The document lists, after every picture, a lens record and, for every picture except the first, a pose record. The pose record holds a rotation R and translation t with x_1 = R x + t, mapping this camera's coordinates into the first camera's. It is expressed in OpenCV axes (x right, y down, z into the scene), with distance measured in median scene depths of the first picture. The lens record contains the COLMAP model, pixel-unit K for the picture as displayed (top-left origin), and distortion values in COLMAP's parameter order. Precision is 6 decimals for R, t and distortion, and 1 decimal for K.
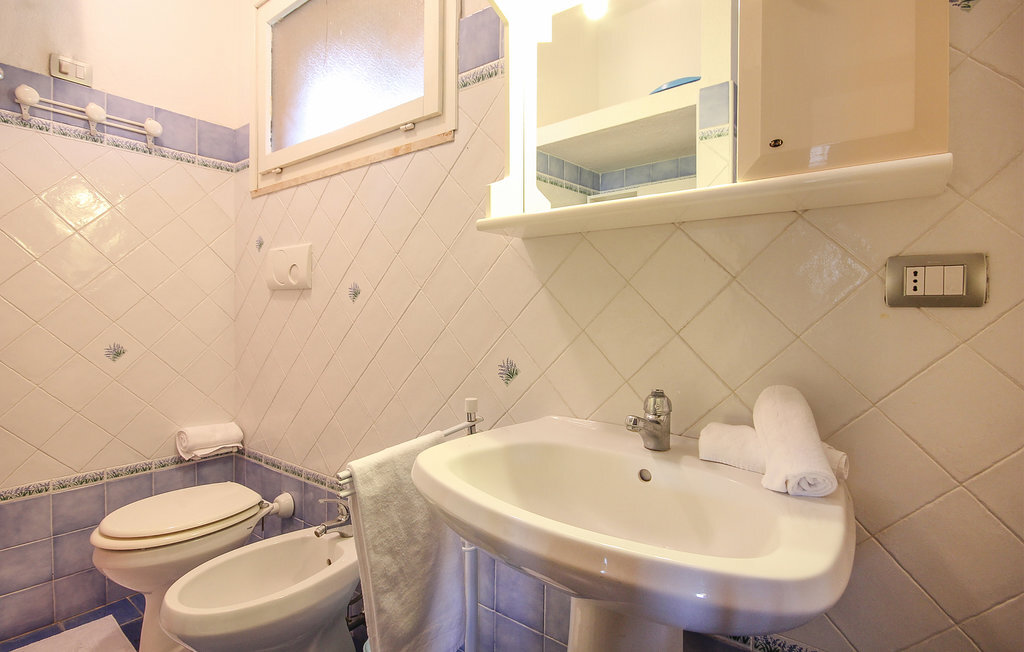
lens RADIAL K [[493.6, 0, 512.9], [0, 493.6, 322.2], [0, 0, 1]] dist [-0.006494, -0.001614]
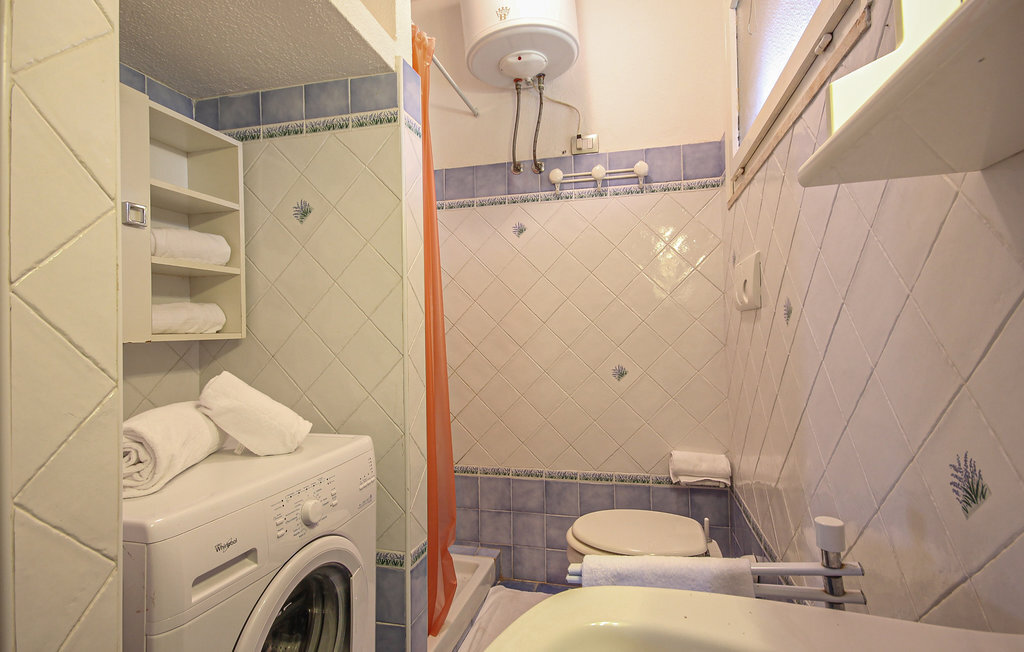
lens RADIAL K [[493.6, 0, 514.2], [0, 493.6, 328.5], [0, 0, 1]] dist [-0.006494, -0.001614]
pose [[0.389617, -0.020014, -0.920759, 0.159206], [0.002866, 0.999785, -0.020519, -0.019455], [0.920972, 0.005355, 0.389591, 0.316960]]
